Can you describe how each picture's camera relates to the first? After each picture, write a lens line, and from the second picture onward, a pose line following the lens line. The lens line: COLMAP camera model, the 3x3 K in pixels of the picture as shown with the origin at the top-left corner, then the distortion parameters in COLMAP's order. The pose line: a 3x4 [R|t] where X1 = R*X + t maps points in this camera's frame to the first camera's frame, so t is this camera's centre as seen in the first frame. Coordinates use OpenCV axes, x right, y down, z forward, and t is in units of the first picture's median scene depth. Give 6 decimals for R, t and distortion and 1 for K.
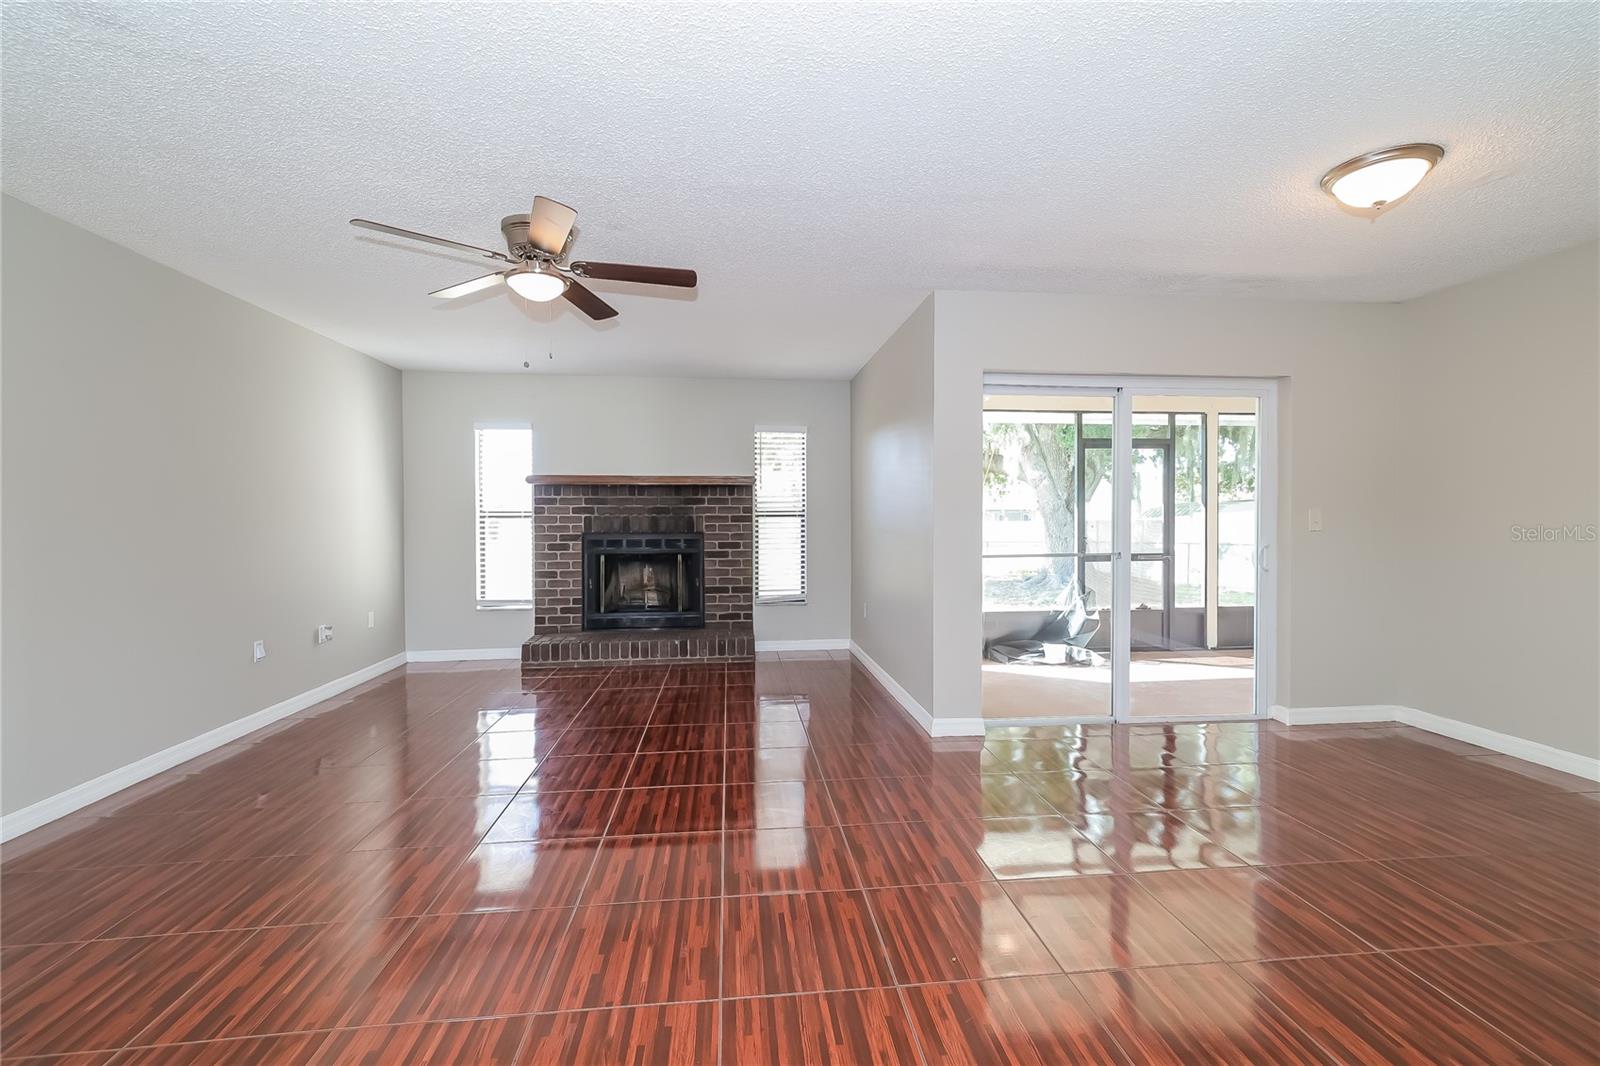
lens RADIAL K [[673.0, 0, 801.8], [0, 673.0, 532.9], [0, 0, 1]] dist [0.008154, -0.000690]
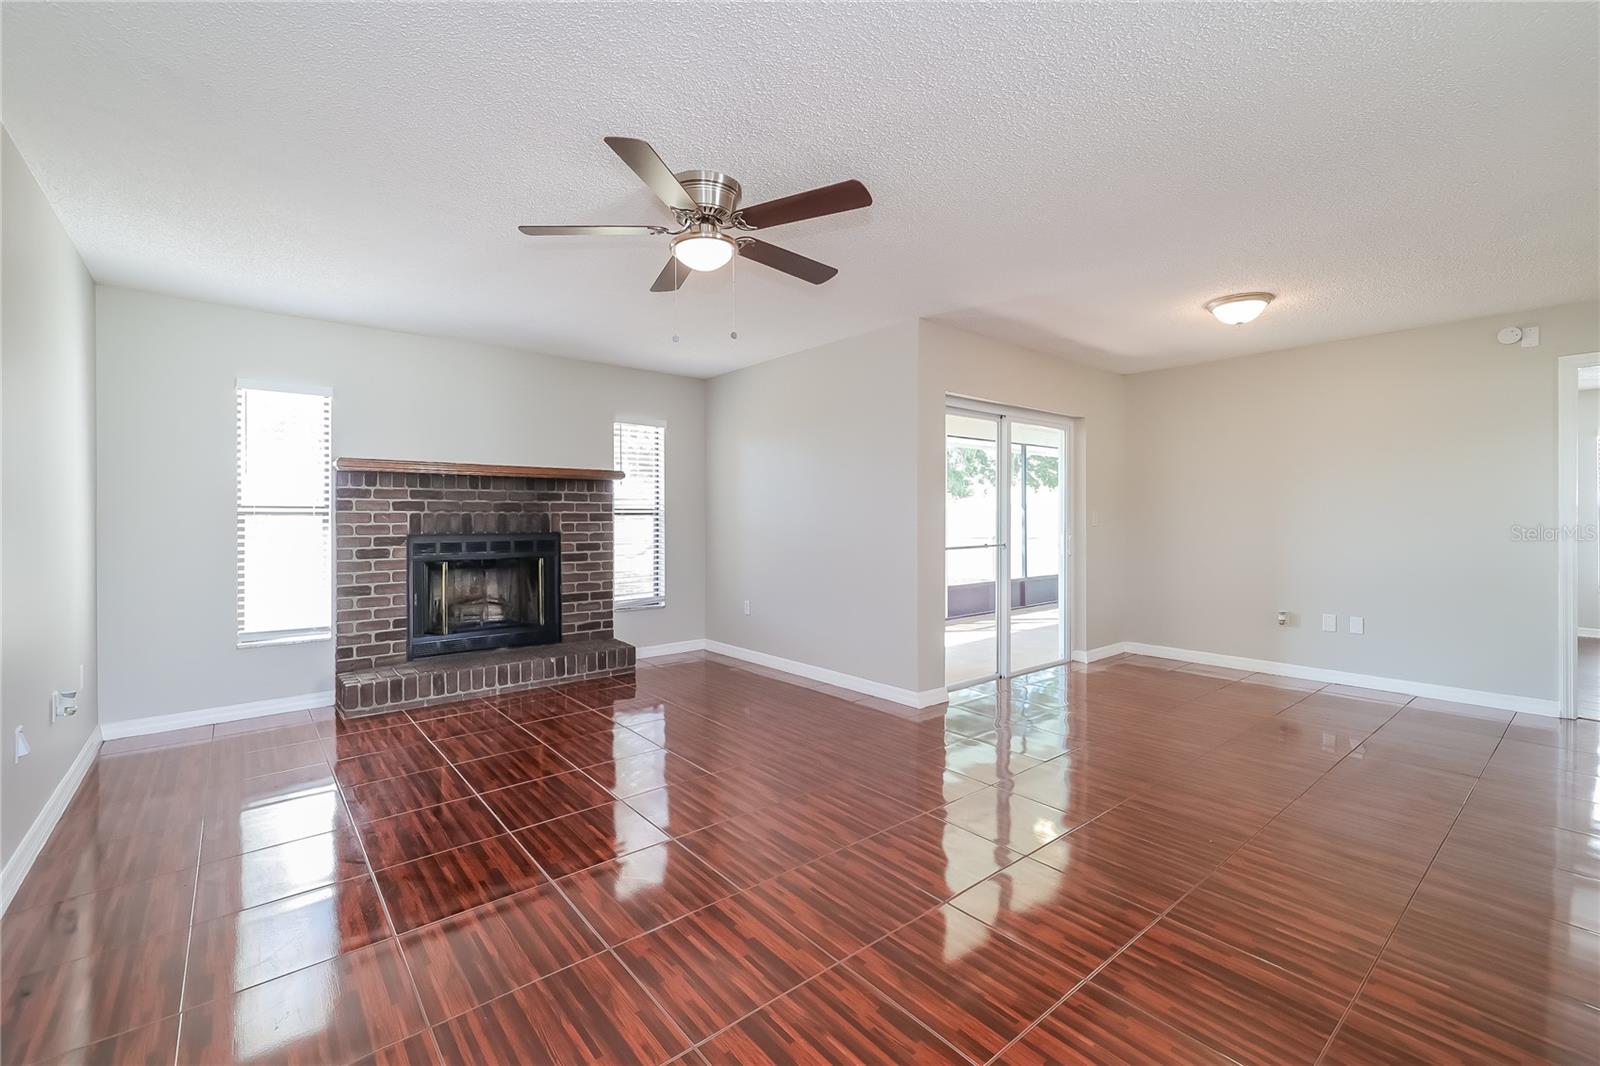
lens RADIAL K [[673.0, 0, 801.7], [0, 673.0, 521.8], [0, 0, 1]] dist [0.008154, -0.000690]
pose [[0.833876, -0.001773, 0.551949, -0.376869], [0.011033, 0.999849, -0.013458, 0.000438], [-0.551842, 0.017312, 0.833769, 0.097230]]
